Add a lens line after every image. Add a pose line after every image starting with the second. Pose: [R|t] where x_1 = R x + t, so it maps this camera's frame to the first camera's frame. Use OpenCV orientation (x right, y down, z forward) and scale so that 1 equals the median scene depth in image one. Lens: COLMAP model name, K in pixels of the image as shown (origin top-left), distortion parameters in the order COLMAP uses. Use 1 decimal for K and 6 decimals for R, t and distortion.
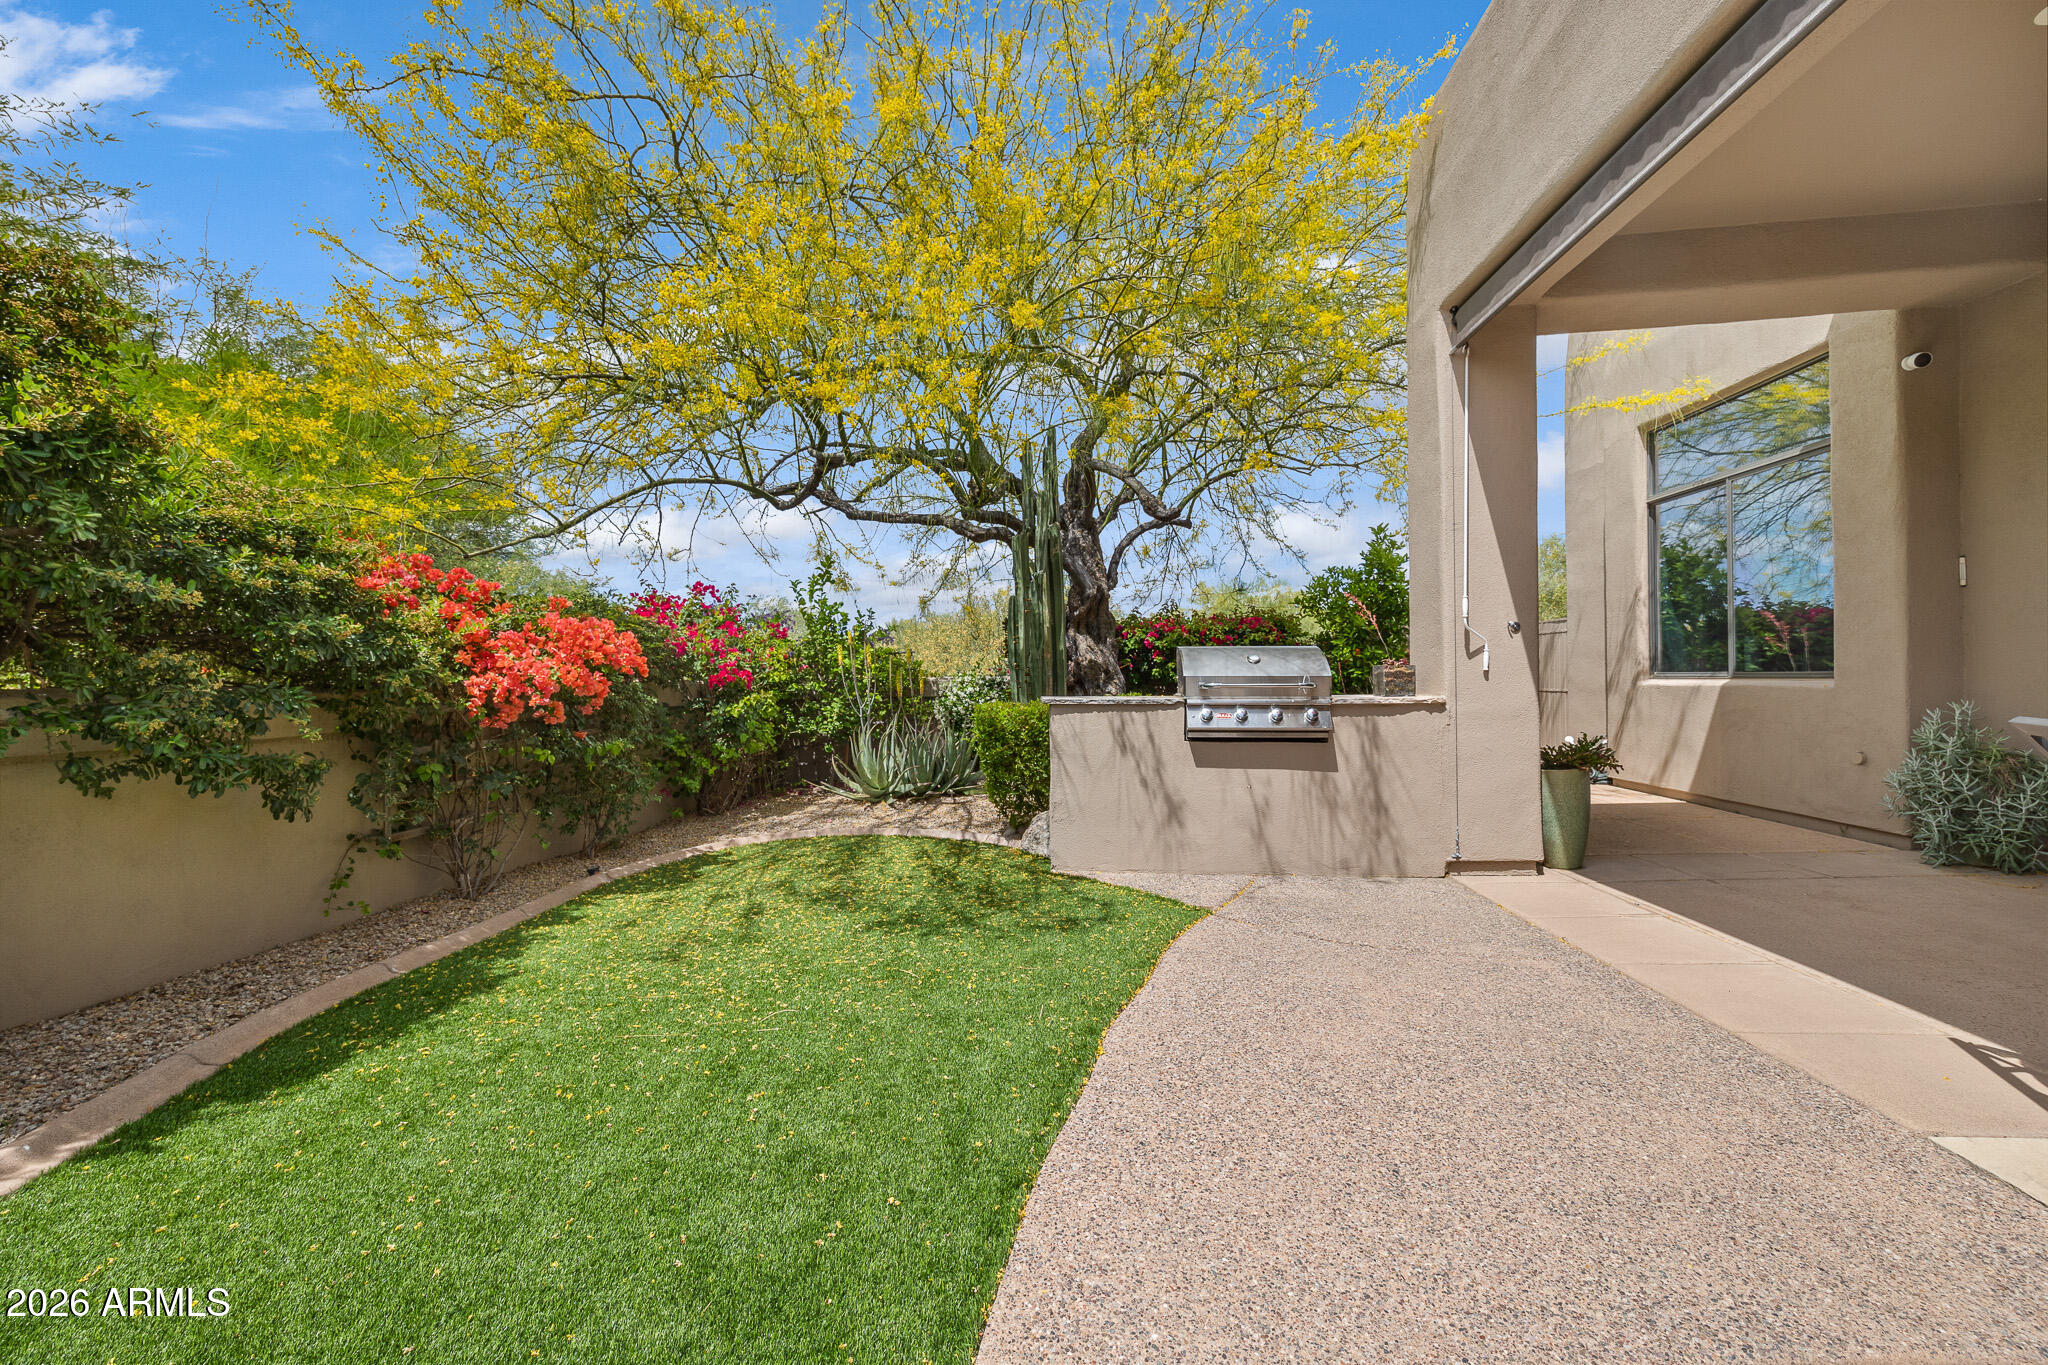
lens RADIAL K [[836.4, 0, 1024.5], [0, 836.4, 674.8], [0, 0, 1]] dist [-0.001469, 0.000503]
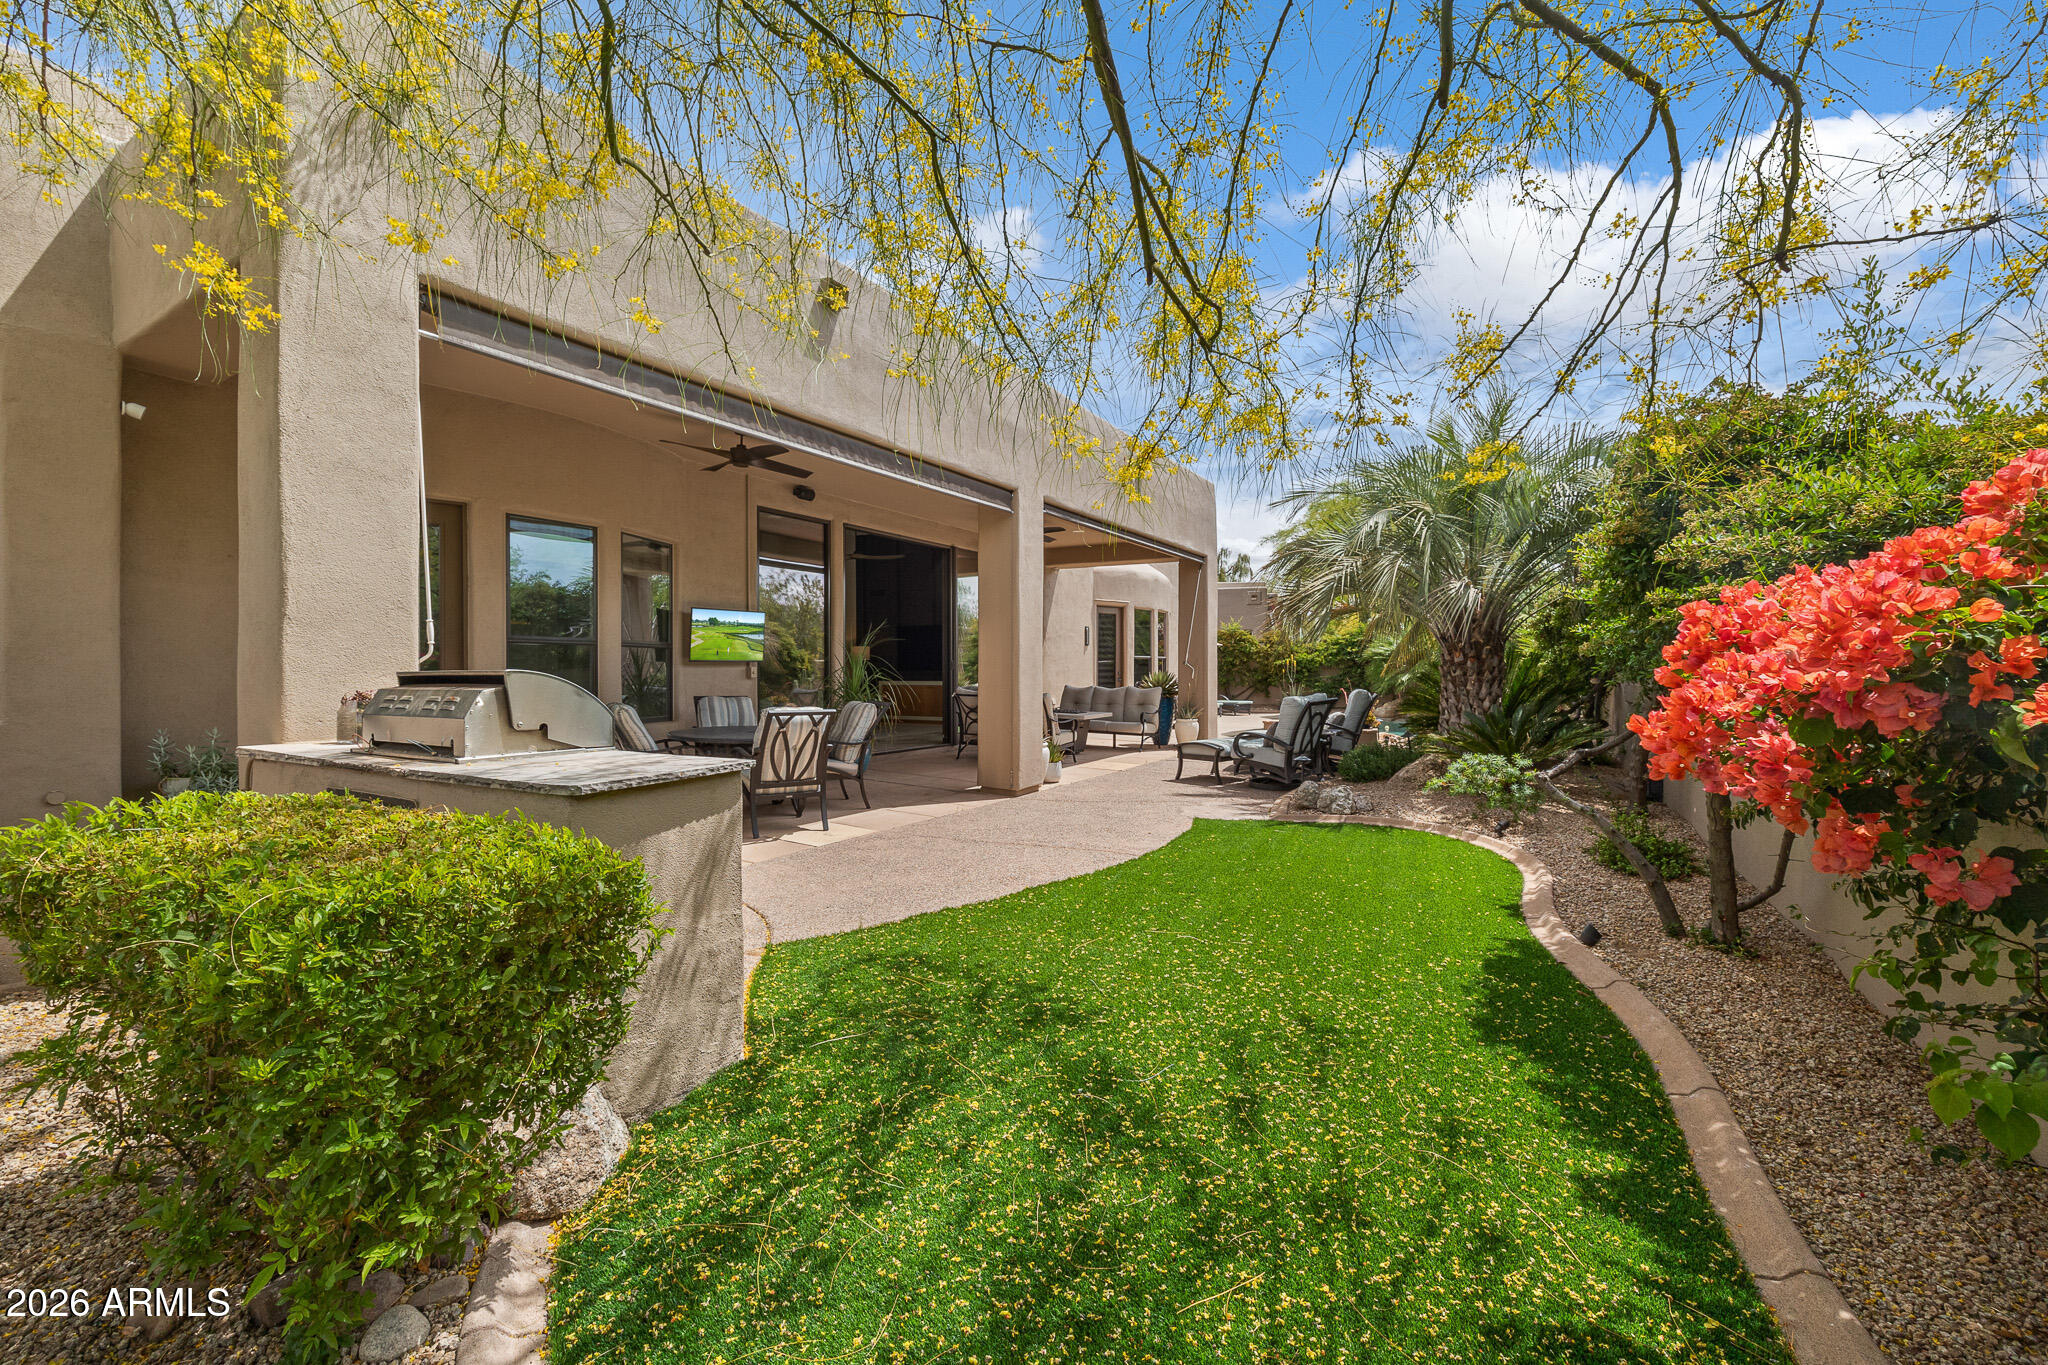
lens RADIAL K [[836.4, 0, 1013.2], [0, 836.4, 676.8], [0, 0, 1]] dist [-0.001469, 0.000503]
pose [[-0.893017, 0.005478, 0.449989, -0.509362], [0.008750, 0.999948, 0.005193, -0.040746], [-0.449938, 0.008575, -0.893019, 1.832465]]
